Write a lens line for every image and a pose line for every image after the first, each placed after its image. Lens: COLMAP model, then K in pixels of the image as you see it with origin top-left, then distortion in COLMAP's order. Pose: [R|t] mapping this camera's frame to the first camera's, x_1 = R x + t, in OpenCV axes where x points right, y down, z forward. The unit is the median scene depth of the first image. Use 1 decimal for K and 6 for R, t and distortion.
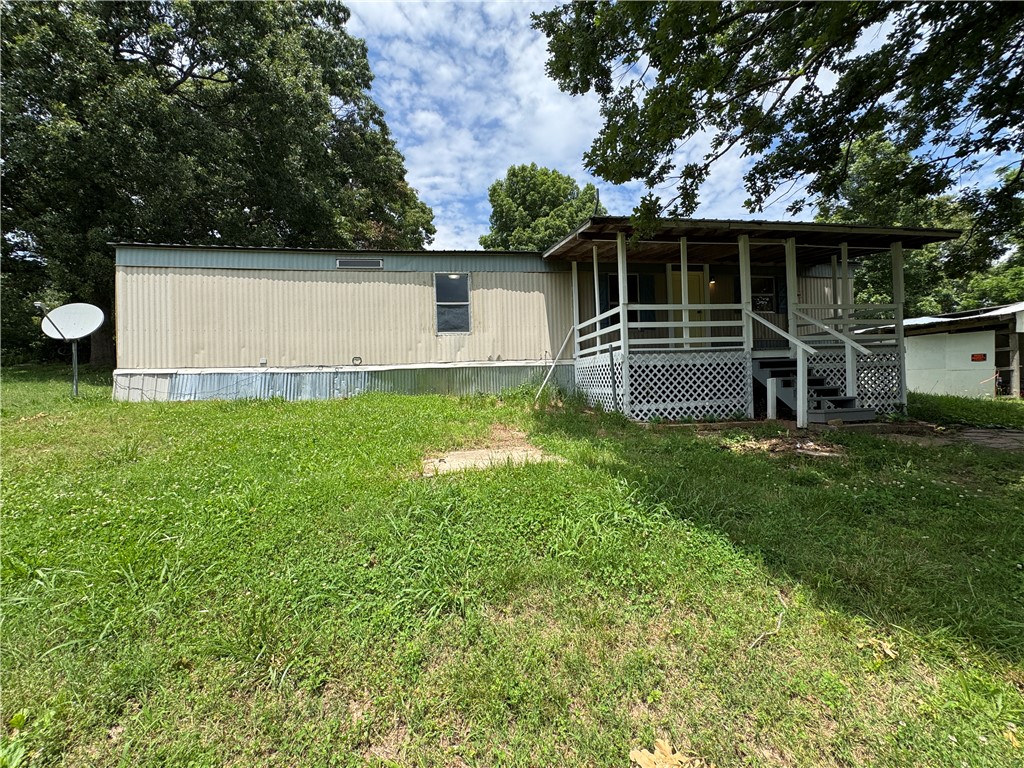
lens RADIAL K [[387.3, 0, 512.0], [0, 387.3, 384.0], [0, 0, 1]] dist [-0.001011, 0.000047]
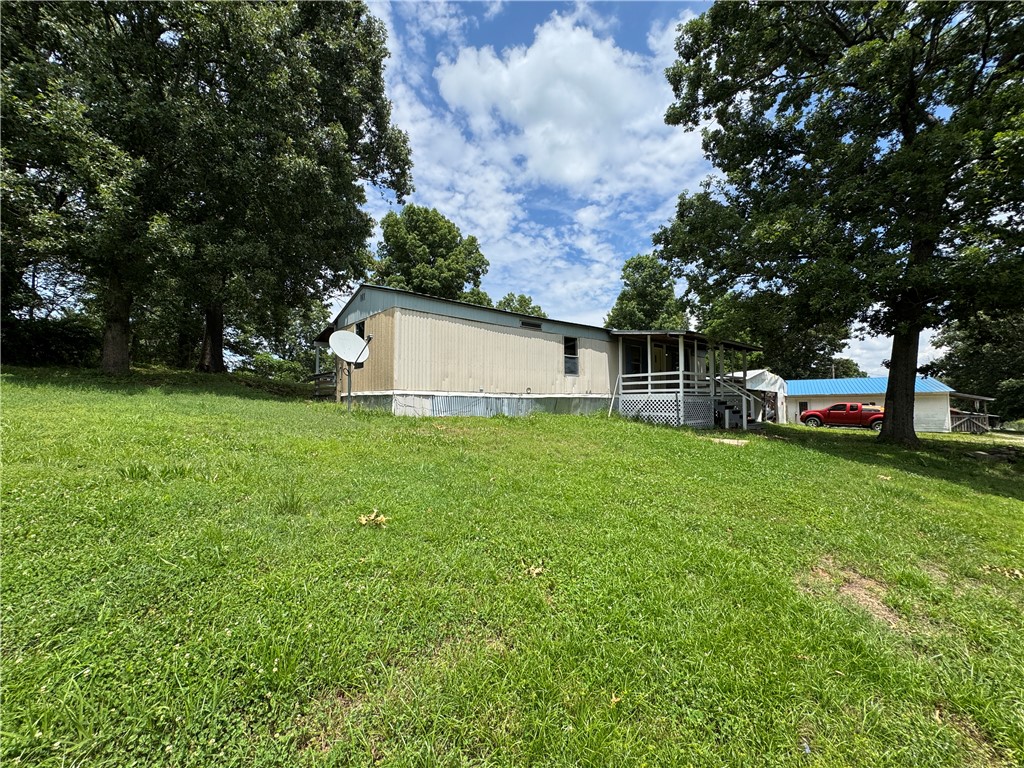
lens RADIAL K [[407.7, 0, 510.8], [0, 407.7, 384.8], [0, 0, 1]] dist [-0.002308, 0.000415]
pose [[0.852414, 0.052212, 0.520255, -1.287044], [-0.019901, 0.997521, -0.067502, 0.023932], [-0.522489, 0.047186, 0.851339, -0.280429]]
